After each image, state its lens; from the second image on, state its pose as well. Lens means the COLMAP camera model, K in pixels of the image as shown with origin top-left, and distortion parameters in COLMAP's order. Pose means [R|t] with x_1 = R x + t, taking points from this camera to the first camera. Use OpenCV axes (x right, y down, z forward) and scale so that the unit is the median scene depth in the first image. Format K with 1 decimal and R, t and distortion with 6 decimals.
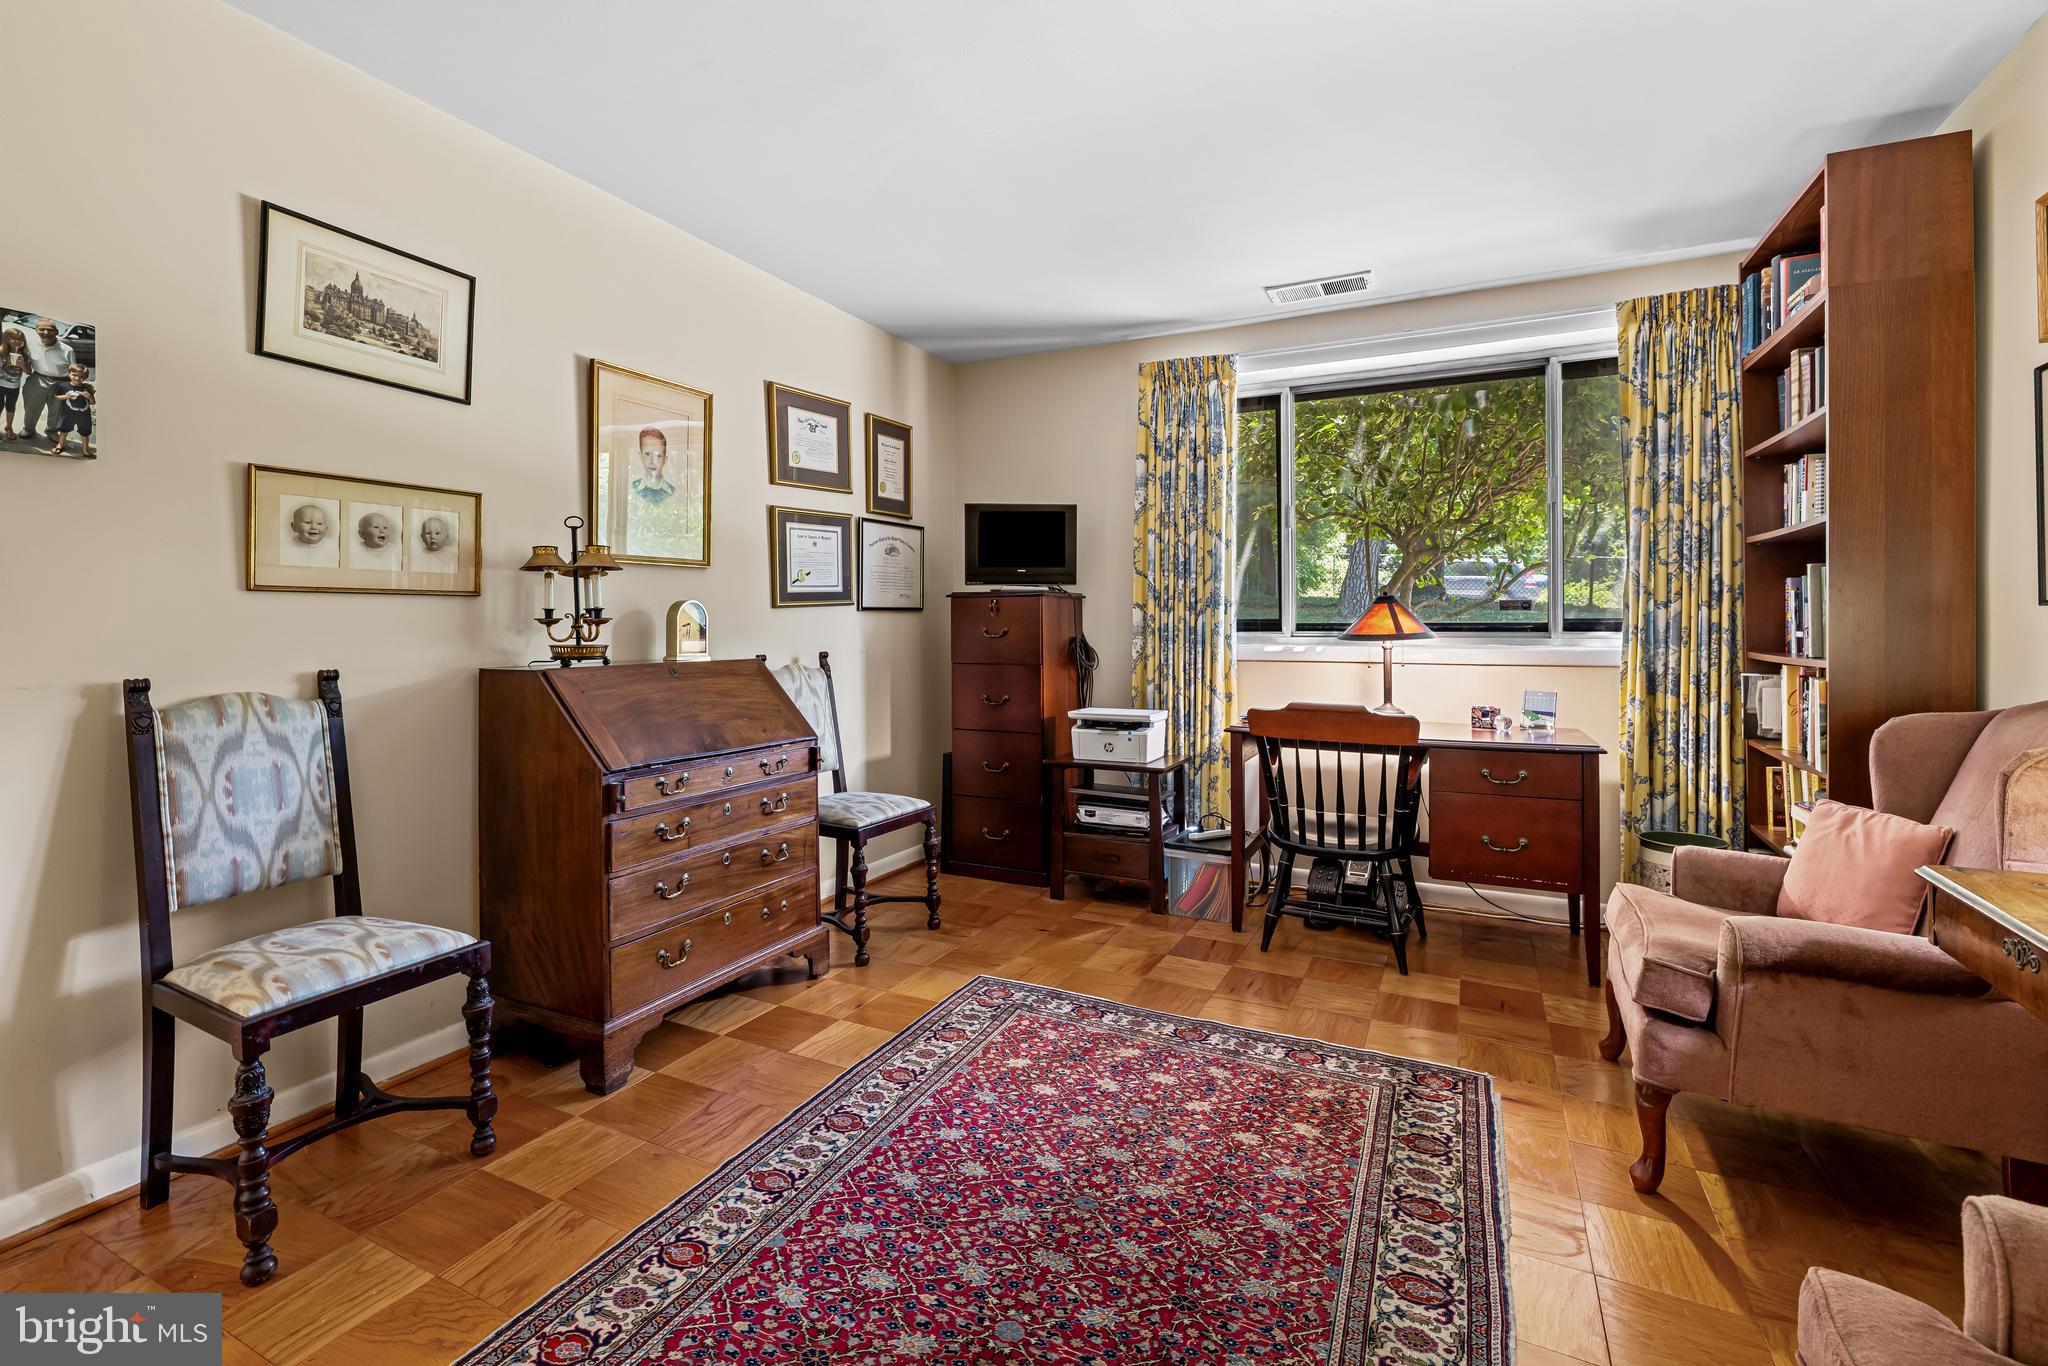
lens RADIAL K [[906.5, 0, 1022.9], [0, 906.5, 622.8], [0, 0, 1]] dist [-0.004569, 0.000017]
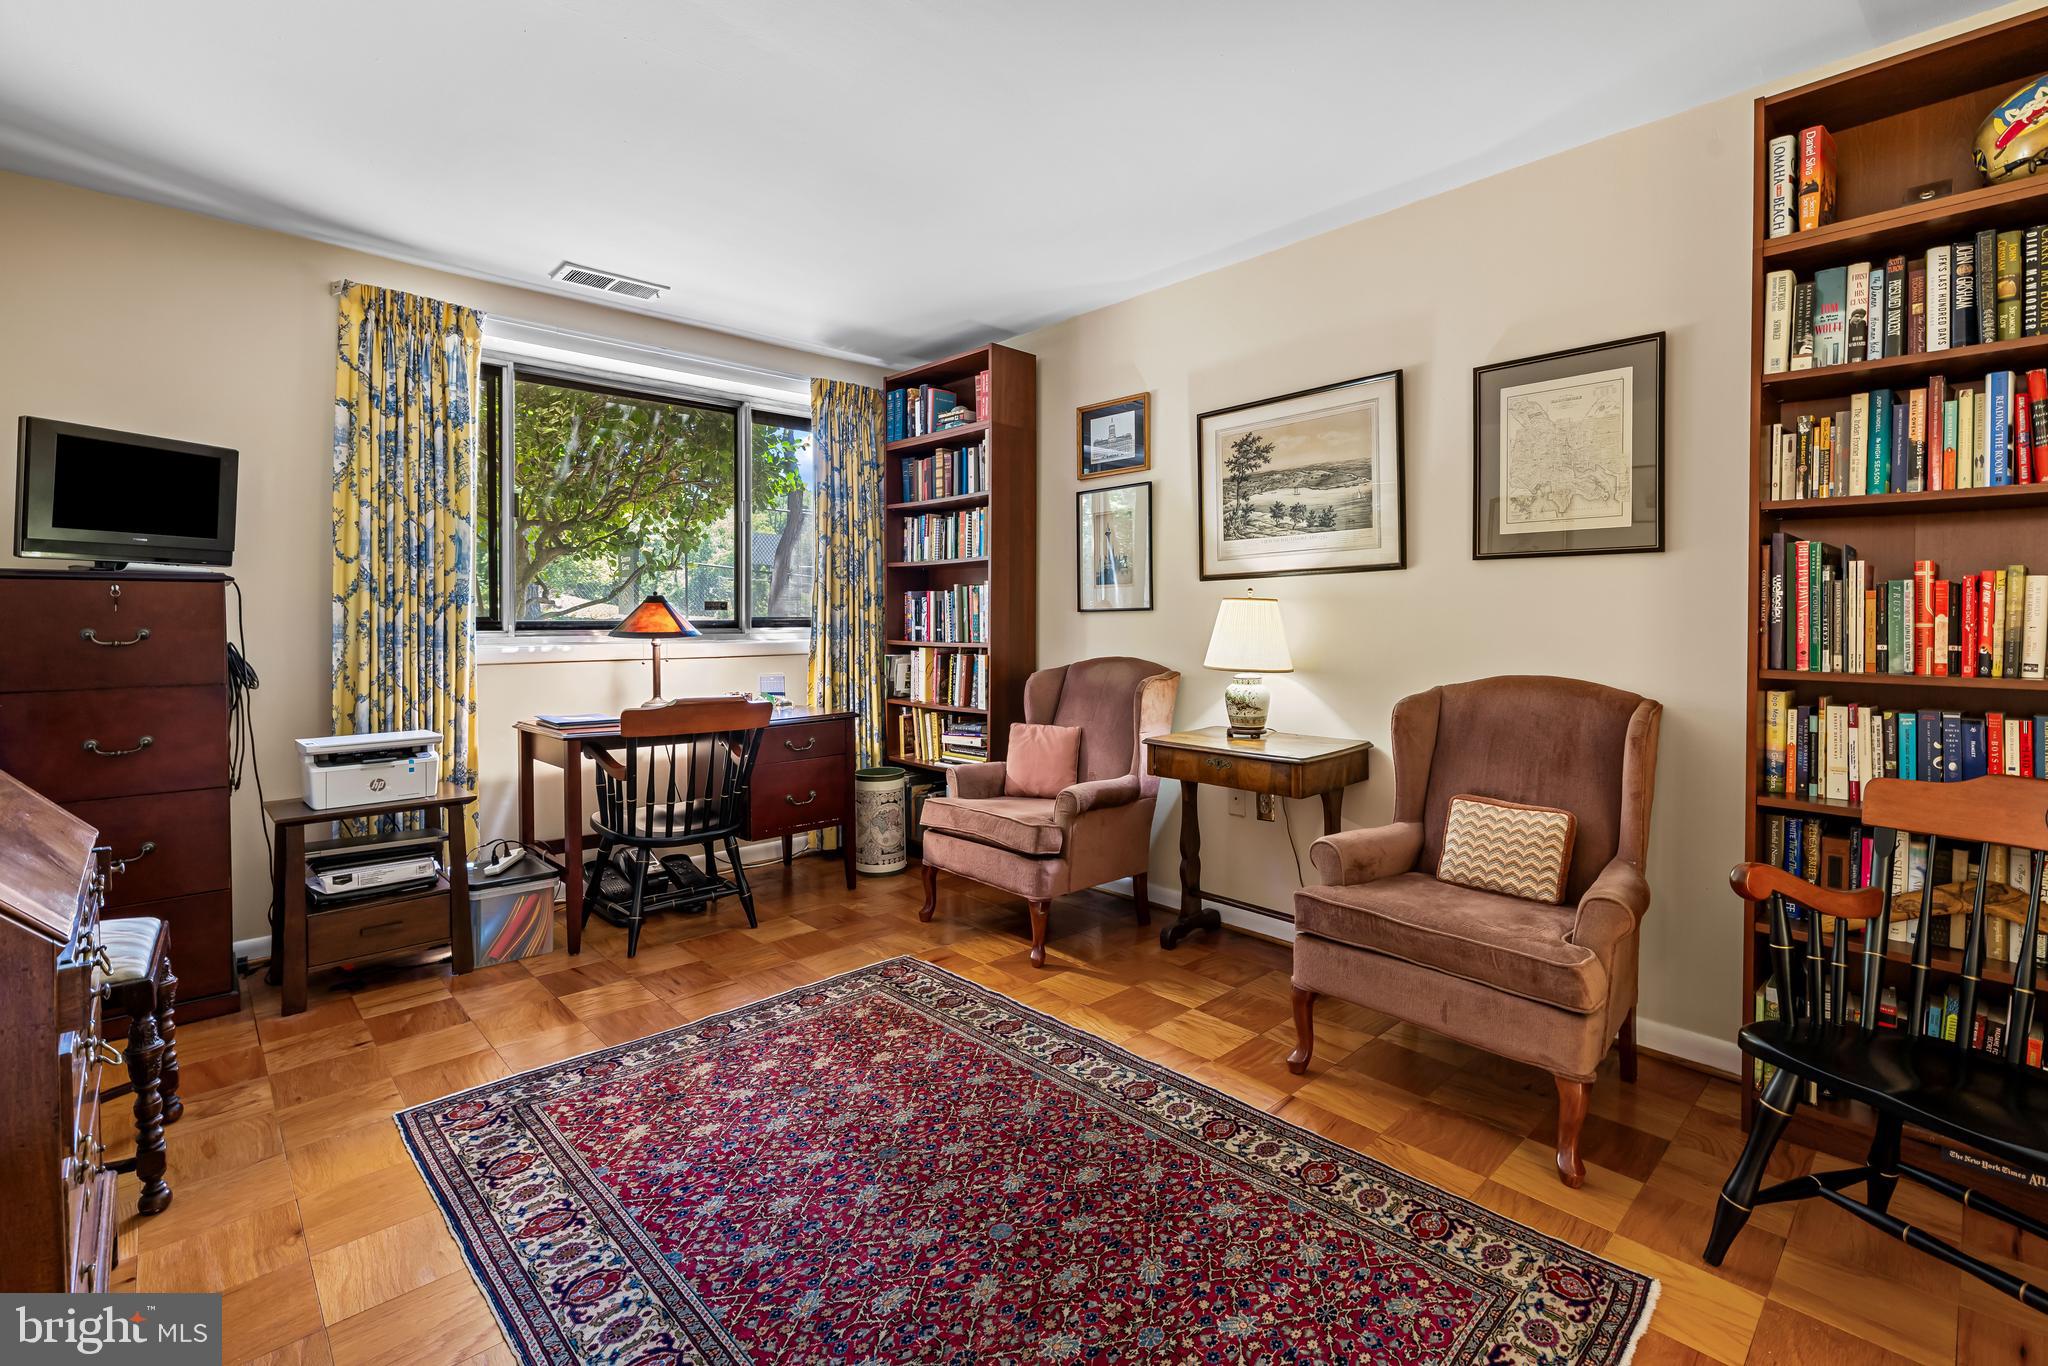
lens RADIAL K [[914.9, 0, 1023.7], [0, 914.9, 621.1], [0, 0, 1]] dist [-0.000361, 0.000068]
pose [[0.345169, -0.002411, 0.938537, -0.495227], [0.000658, 0.999997, 0.002327, -0.002247], [-0.938540, -0.000185, 0.345170, 0.252963]]
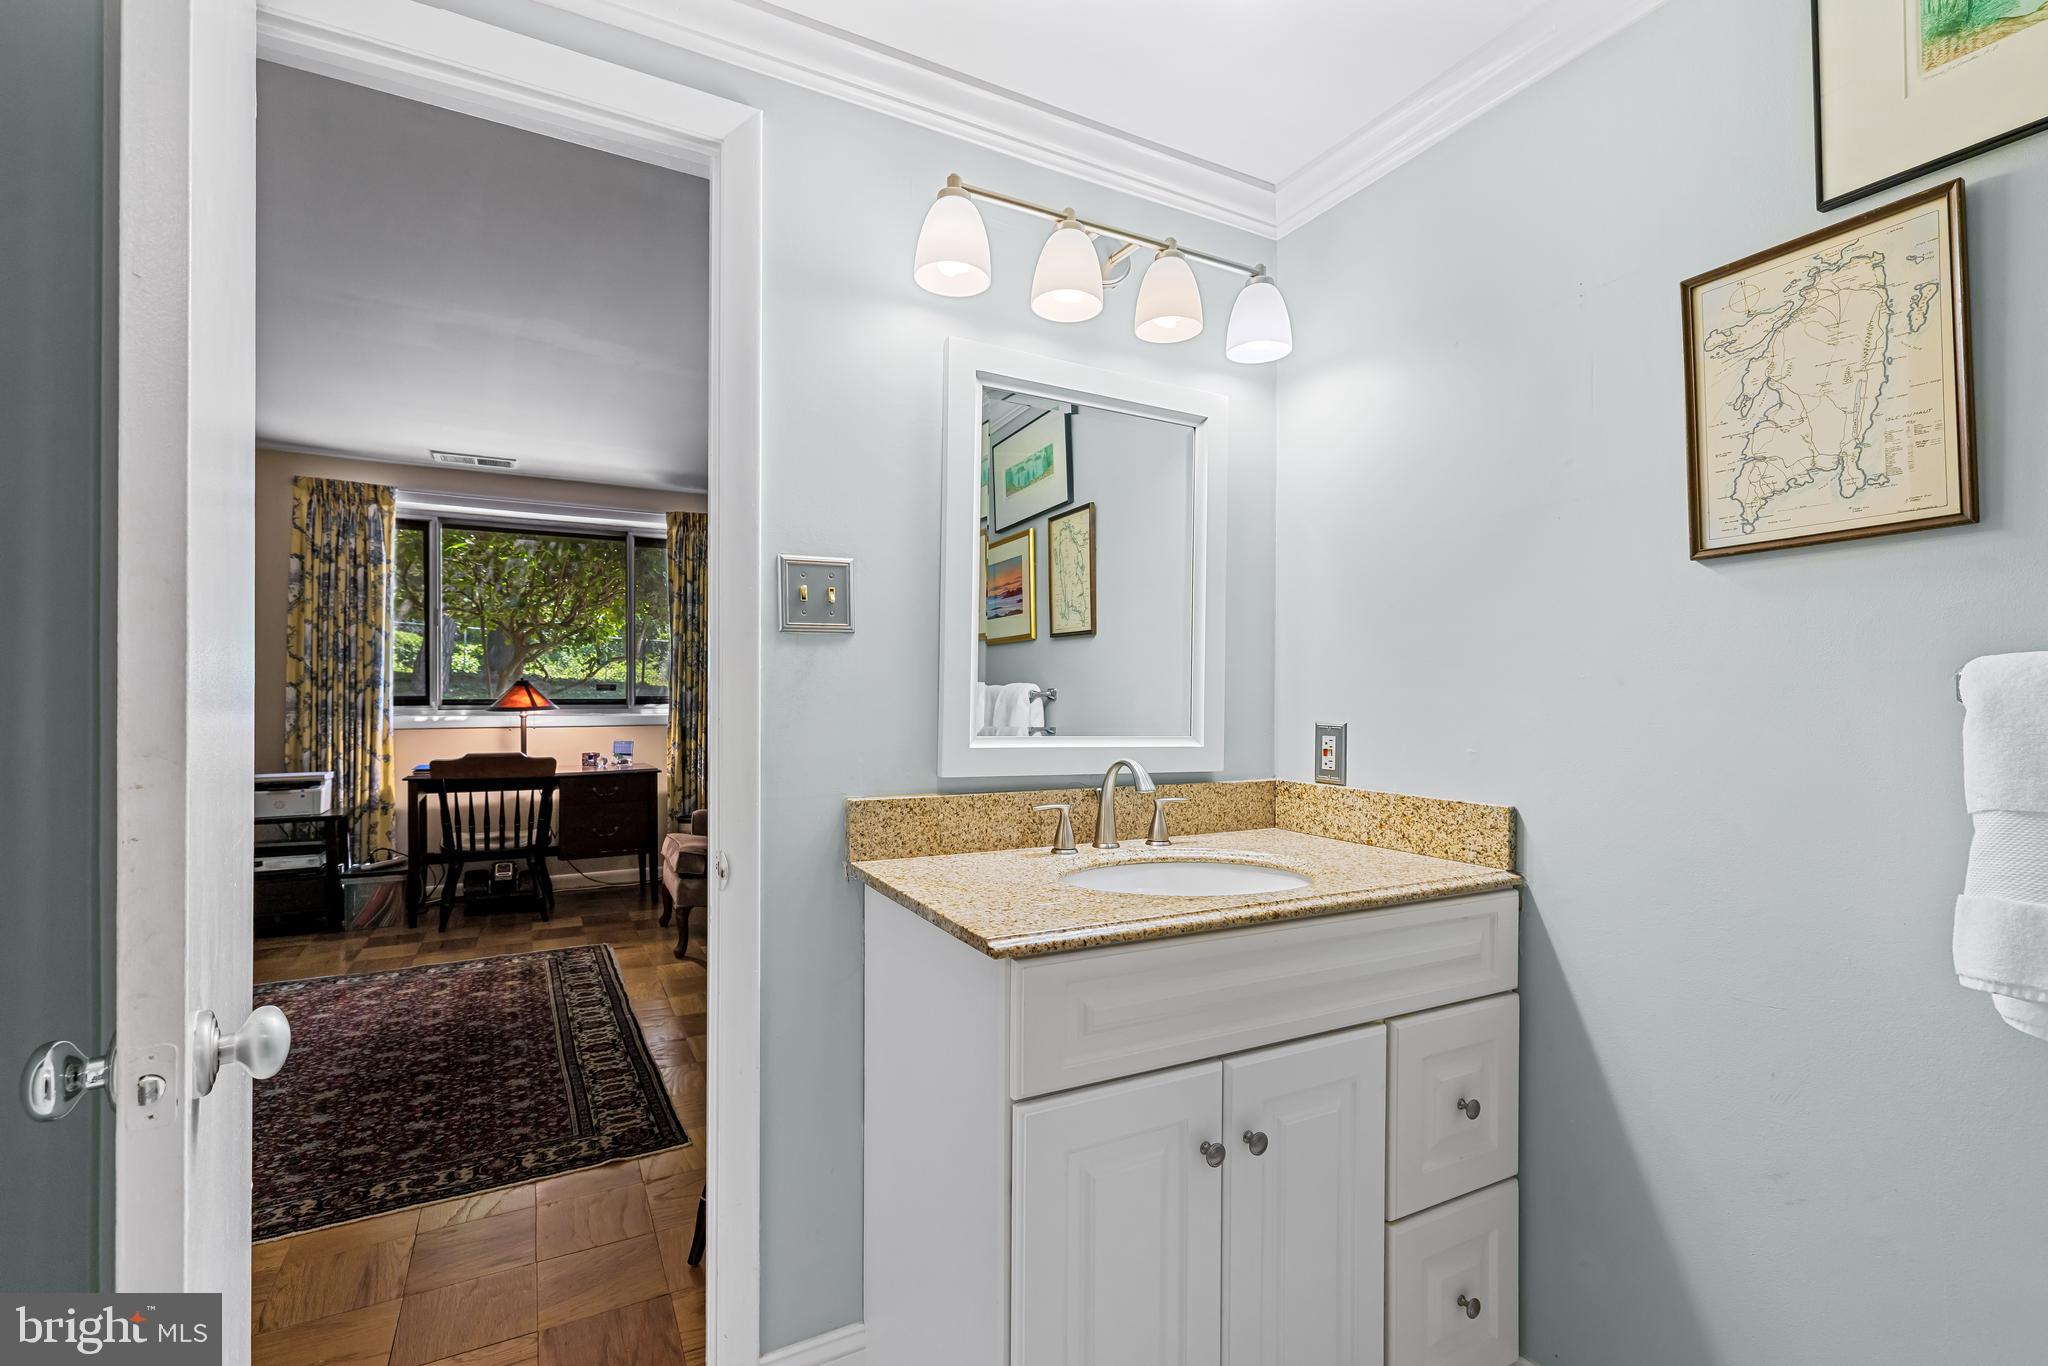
lens RADIAL K [[894.2, 0, 1028.0], [0, 894.2, 693.9], [0, 0, 1]] dist [-0.003157, 0.000135]
pose [[0.563620, 0.003156, 0.826028, -0.357411], [-0.000023, 0.999993, -0.003805, -0.003323], [-0.826034, 0.002125, 0.563616, -0.523894]]
